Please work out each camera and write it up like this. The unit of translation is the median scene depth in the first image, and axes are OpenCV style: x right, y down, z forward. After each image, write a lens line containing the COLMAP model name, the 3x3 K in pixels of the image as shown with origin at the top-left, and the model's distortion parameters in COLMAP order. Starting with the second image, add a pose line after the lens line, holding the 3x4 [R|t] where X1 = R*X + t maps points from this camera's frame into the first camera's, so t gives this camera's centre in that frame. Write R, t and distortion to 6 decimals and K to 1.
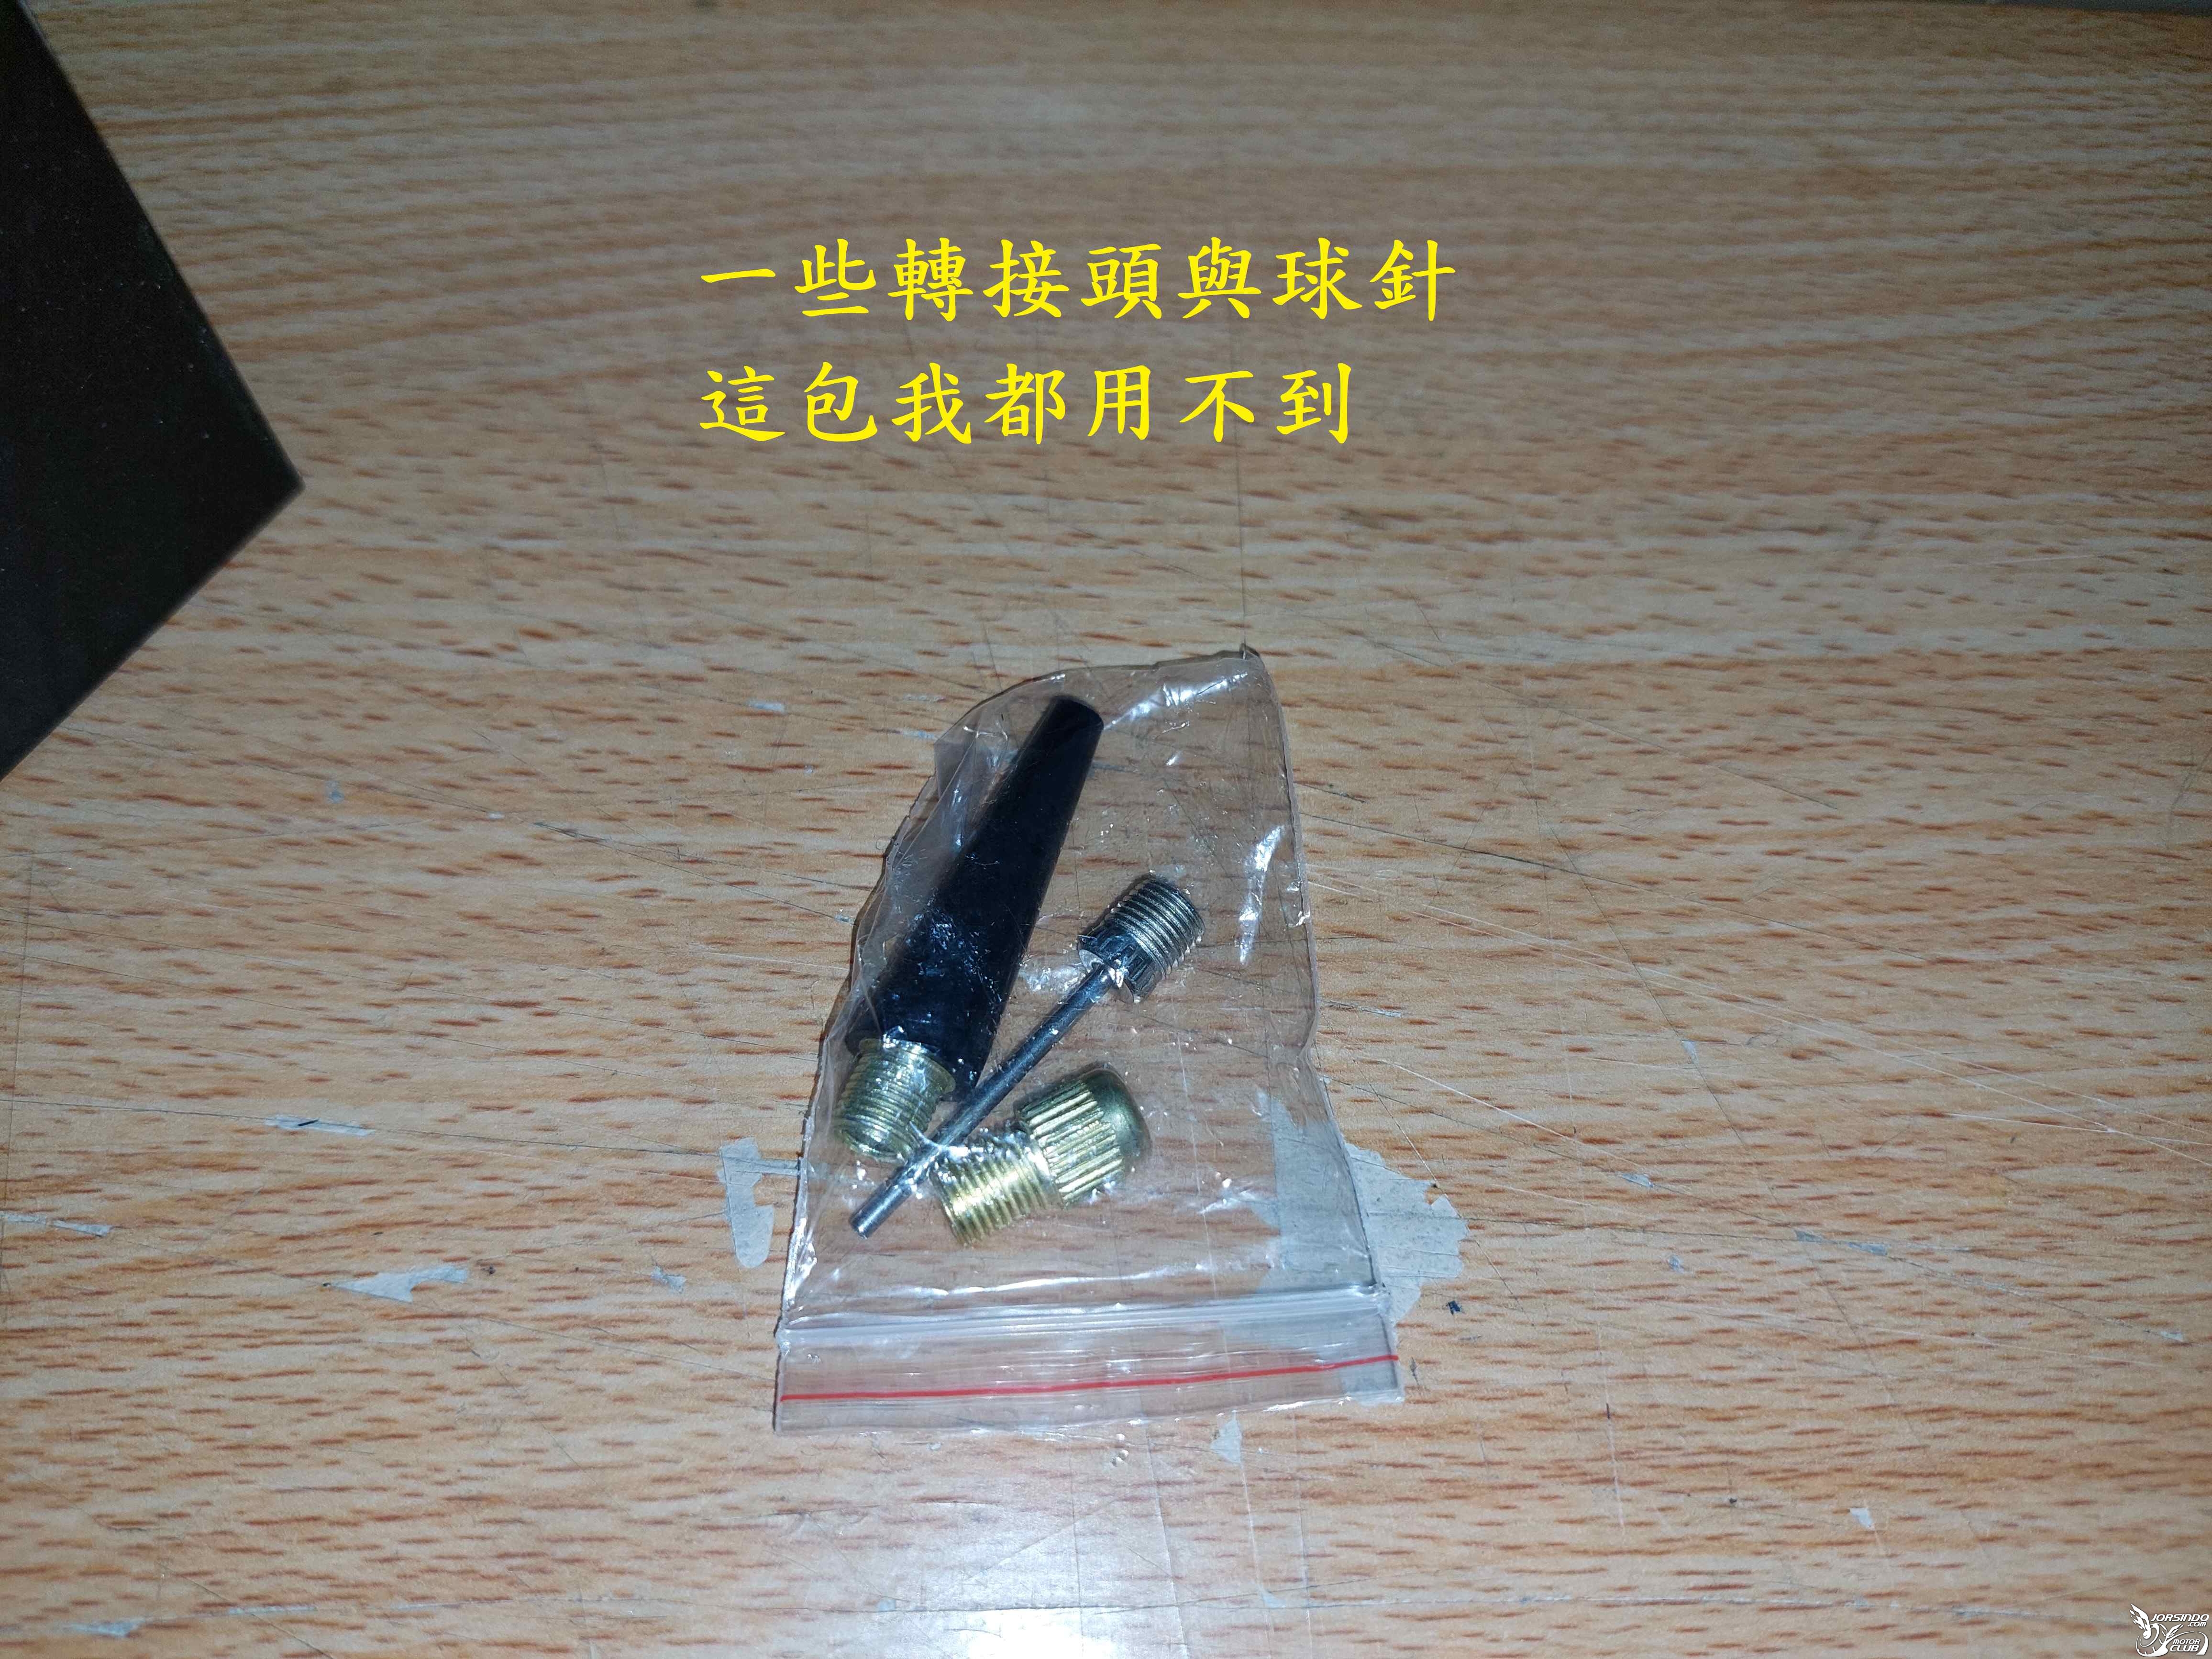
lens RADIAL K [[1683.7, 0, 1108.3], [0, 1683.7, 833.9], [0, 0, 1]] dist [-0.026773, -0.006009]
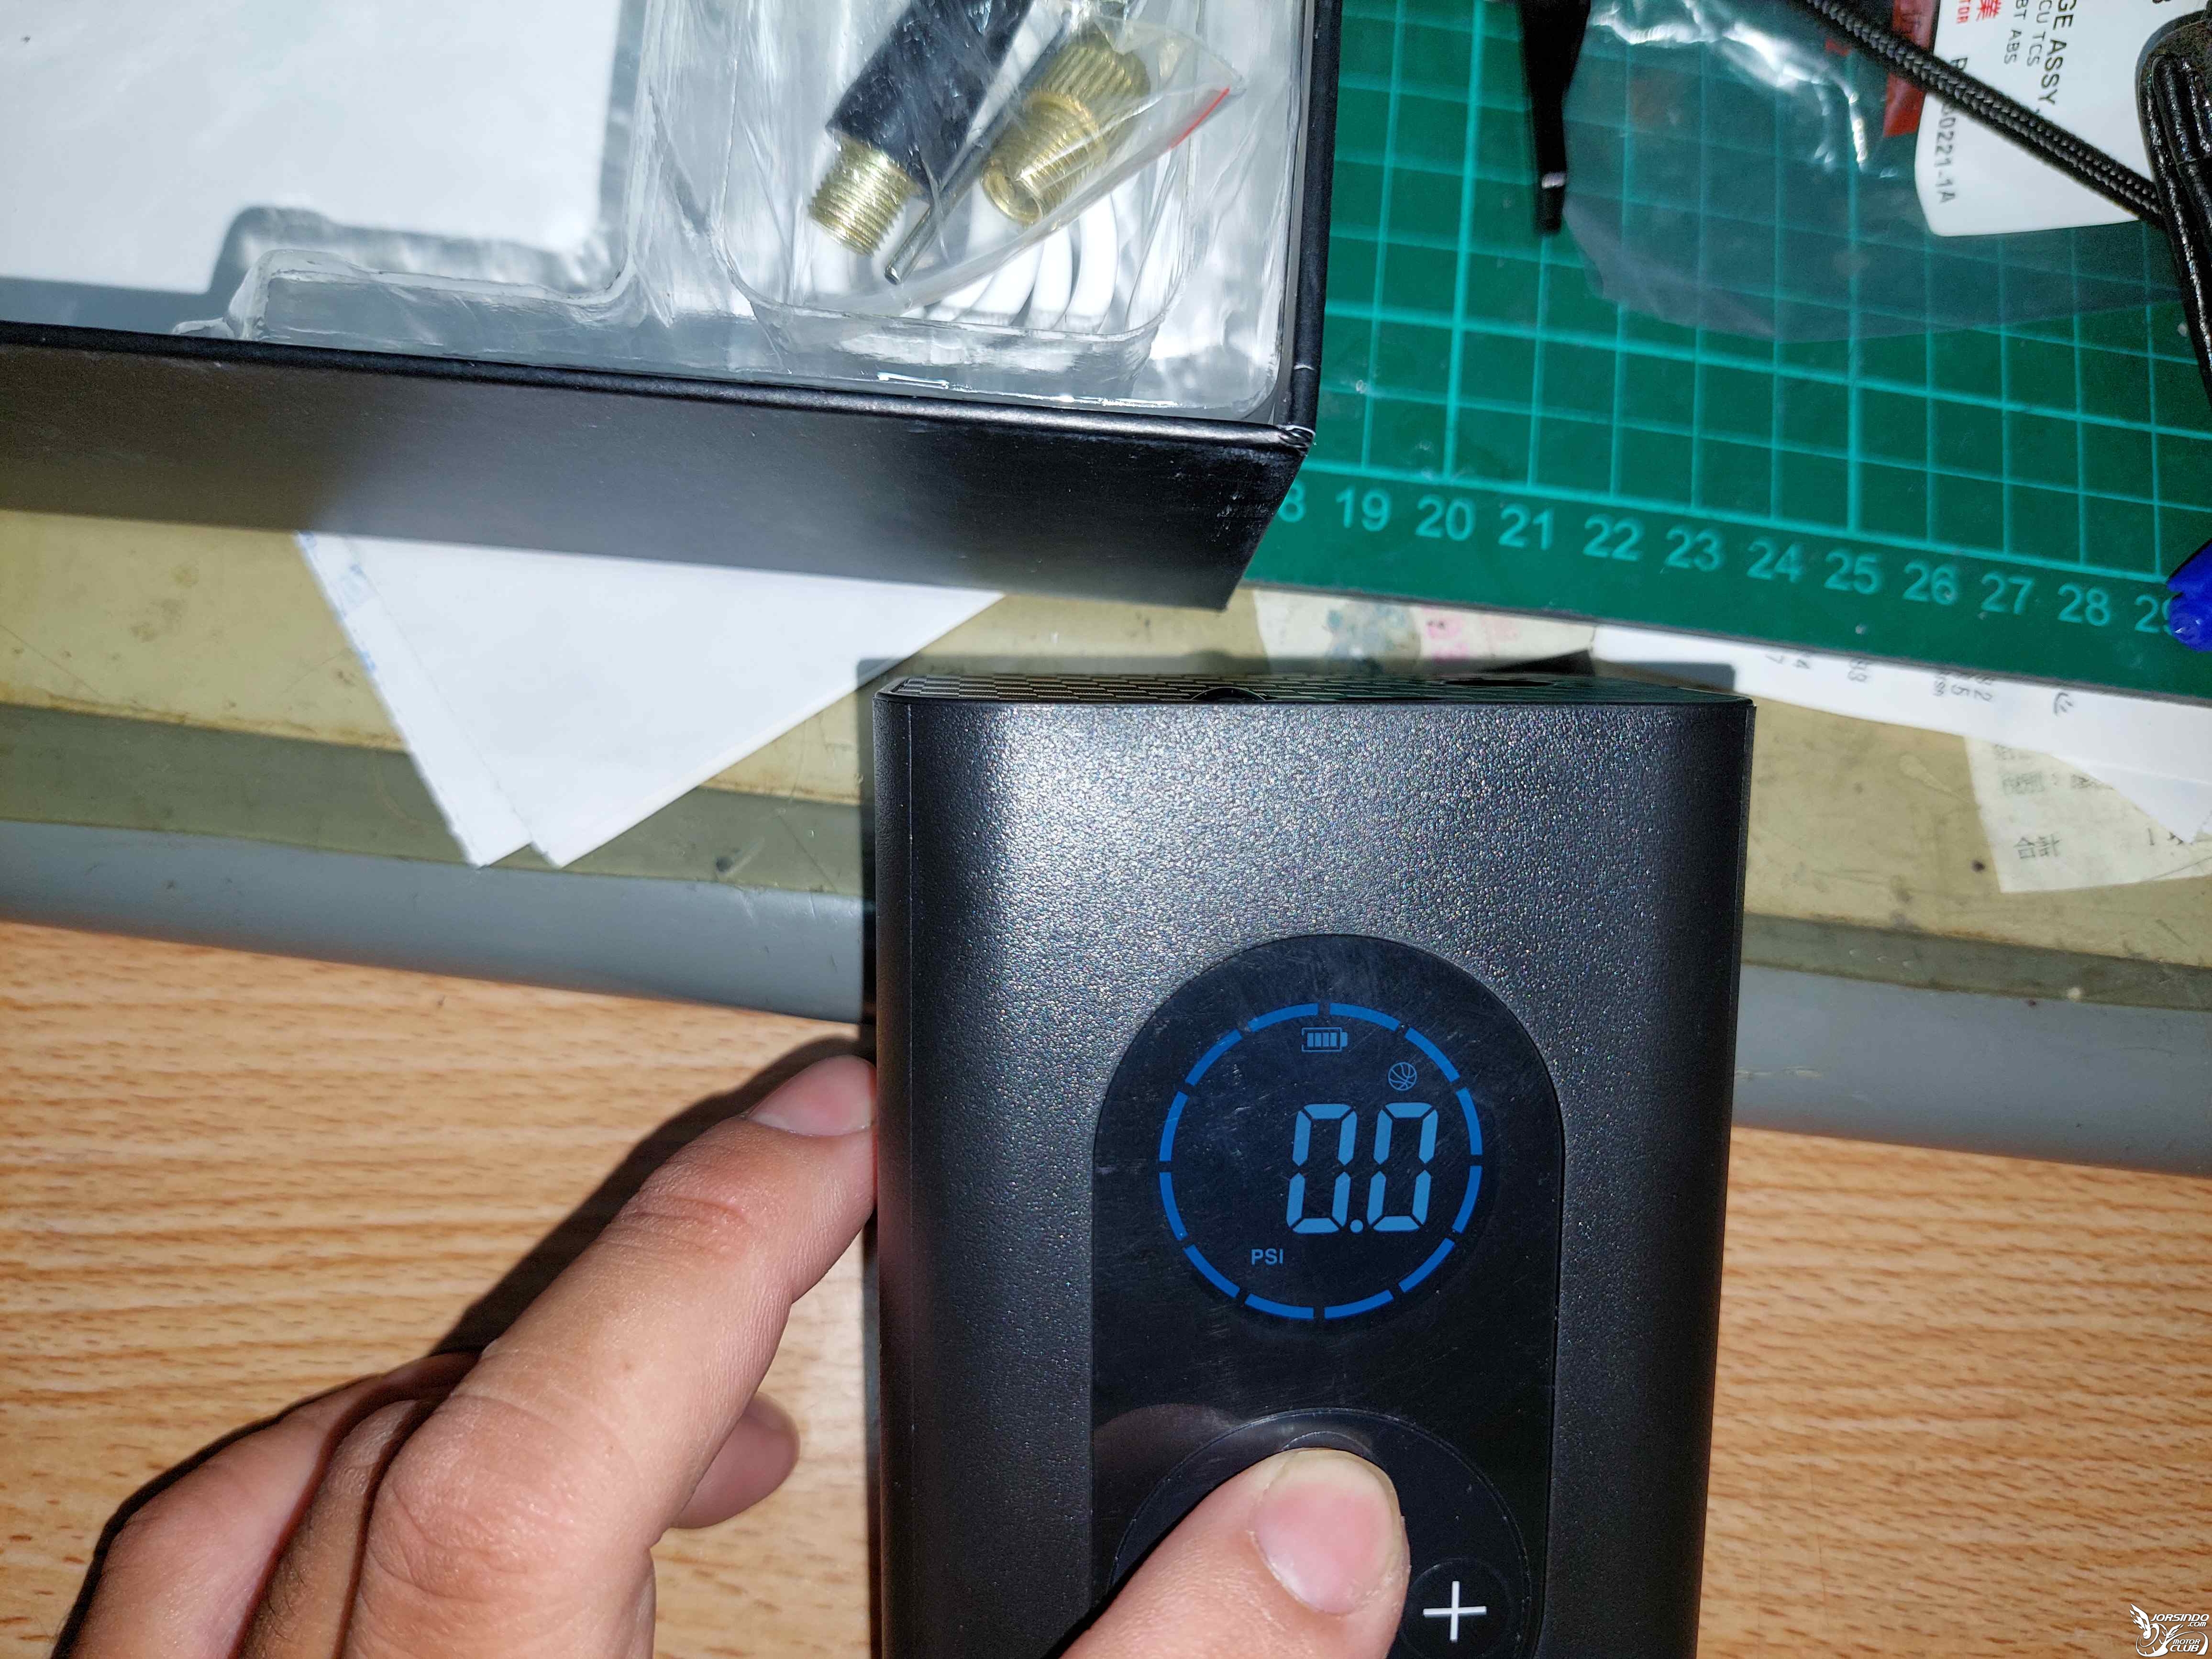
lens RADIAL K [[1670.7, 0, 1125.1], [0, 1670.7, 795.9], [0, 0, 1]] dist [-0.030449, 0.003136]
pose [[0.992750, 0.119142, -0.015913, -0.499088], [-0.114143, 0.975919, 0.185887, -1.147057], [0.037677, -0.182723, 0.982442, -0.089226]]
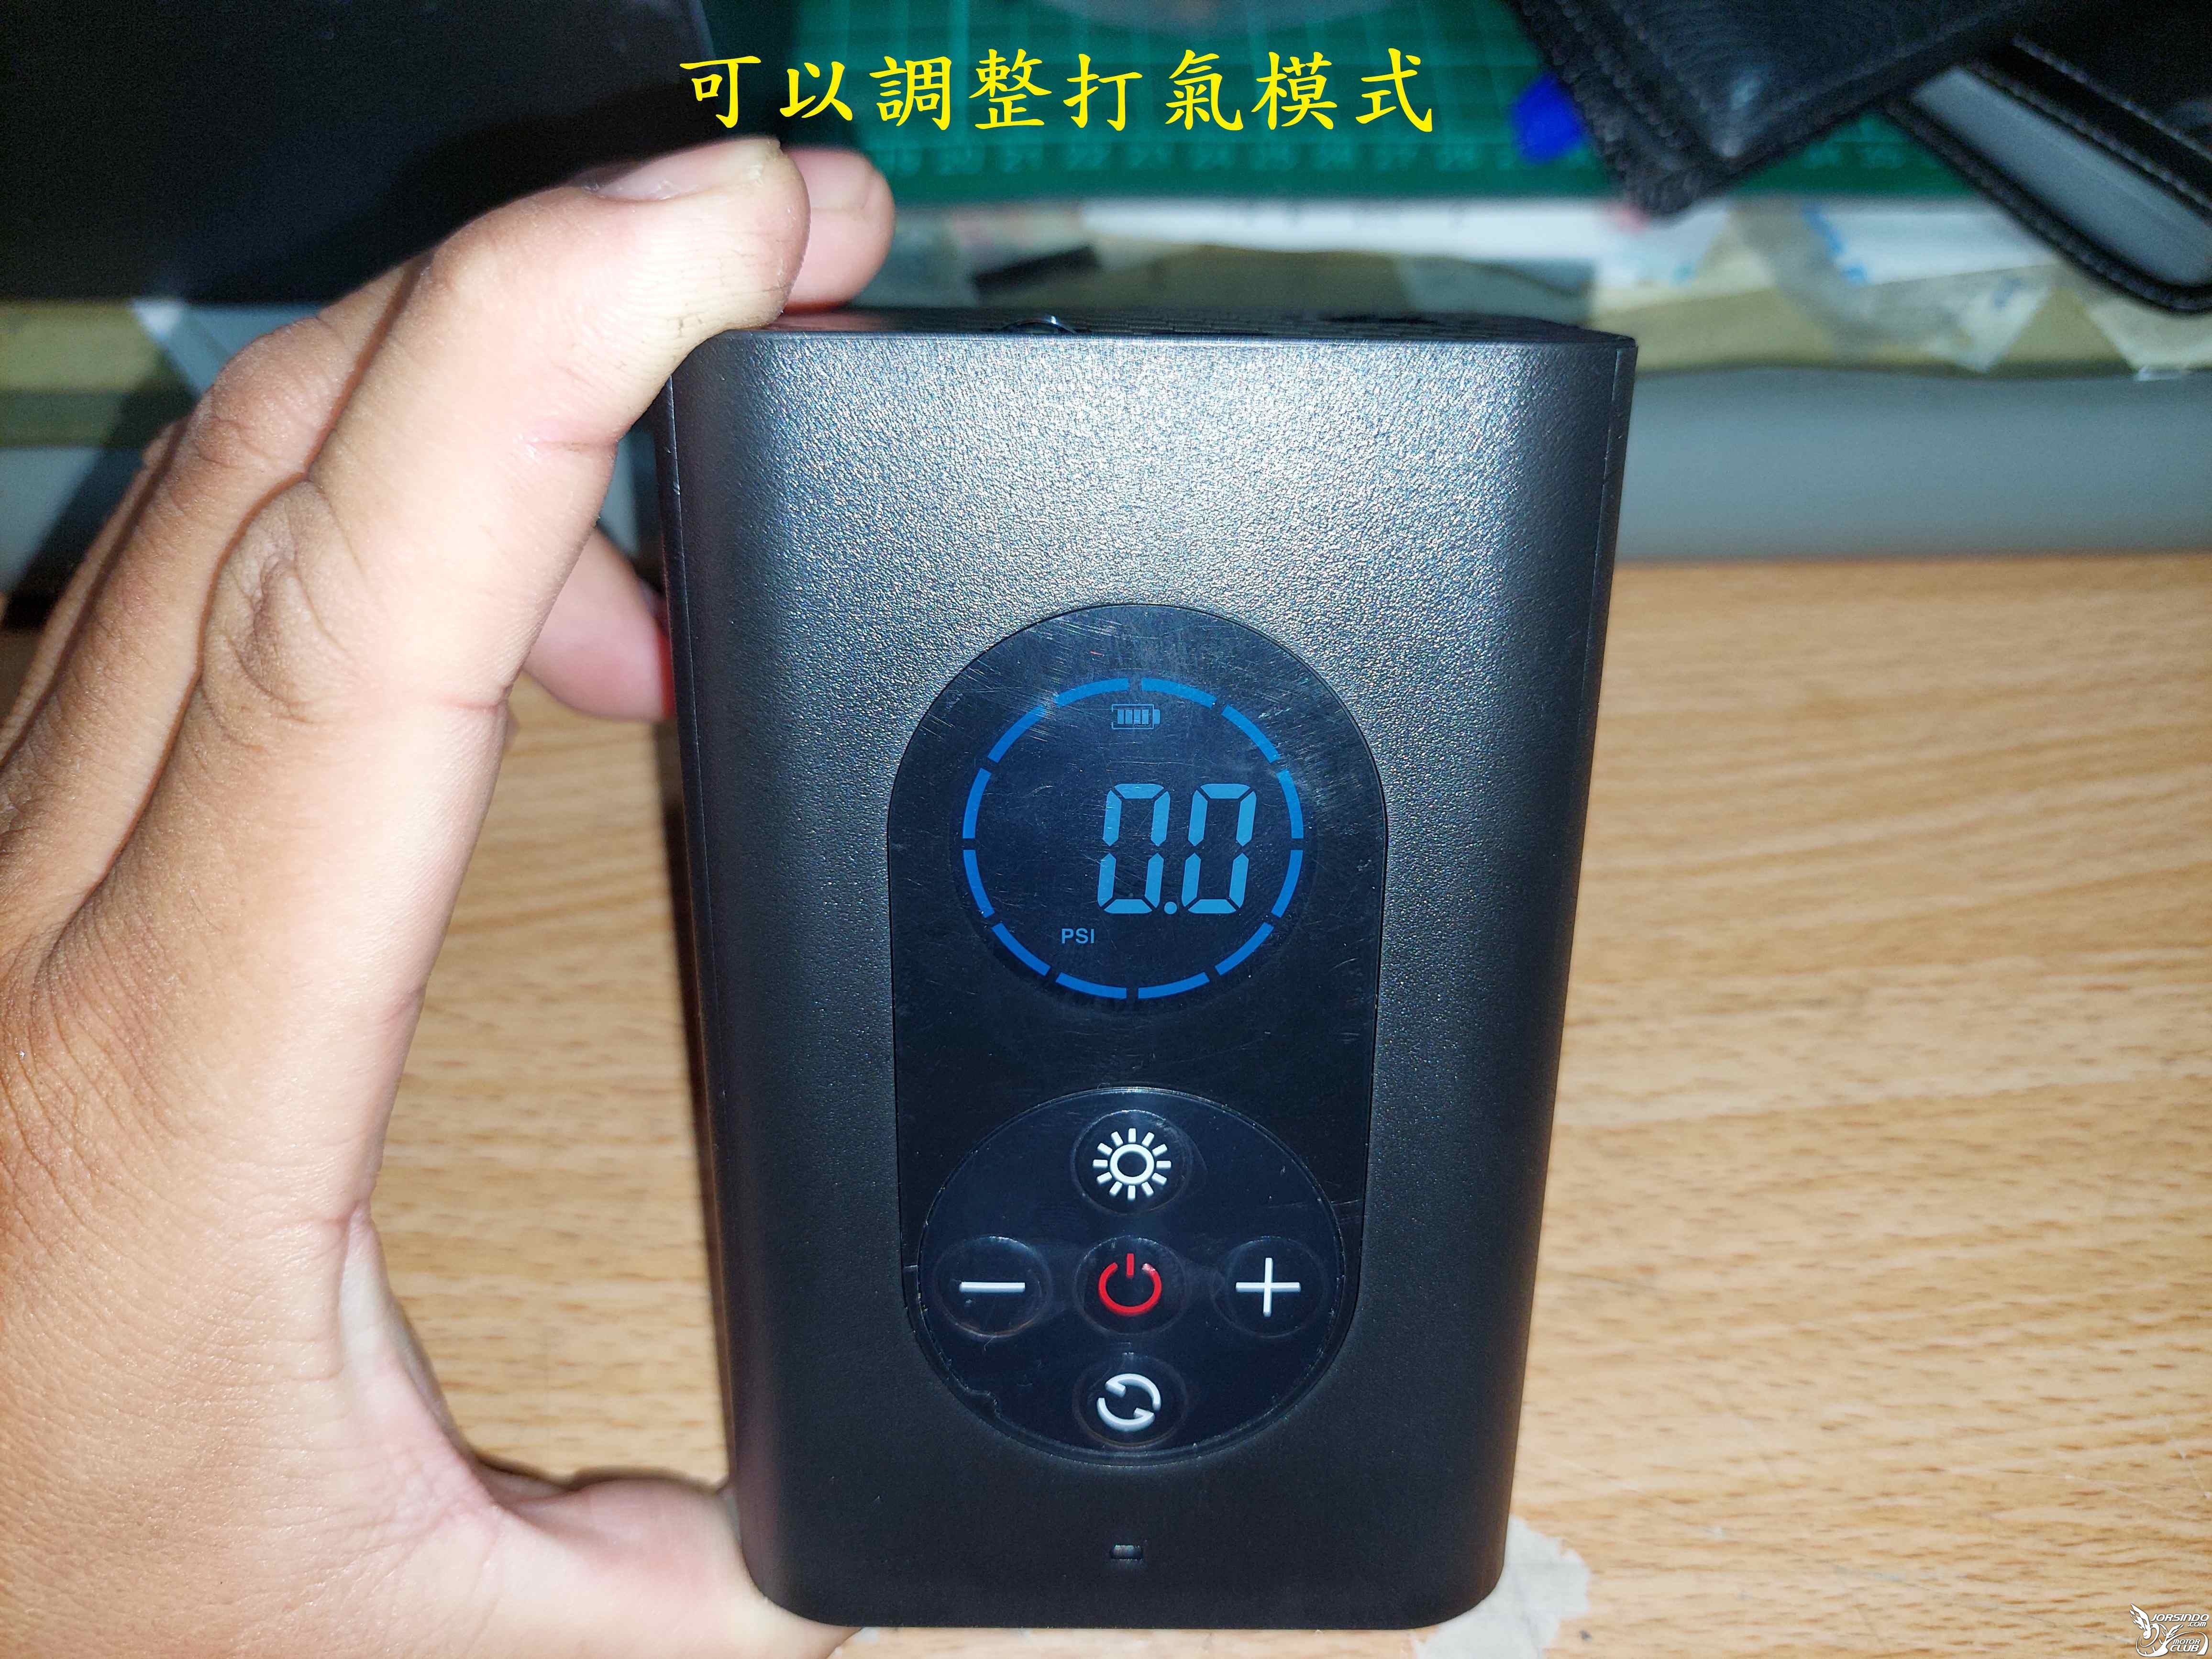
lens RADIAL K [[1678.7, 0, 1117.5], [0, 1678.7, 831.5], [0, 0, 1]] dist [-0.040023, 0.010144]
pose [[0.998058, -0.045345, -0.042709, -0.082050], [0.039652, 0.991261, -0.125816, -0.199392], [0.048041, 0.123878, 0.991134, -0.416241]]
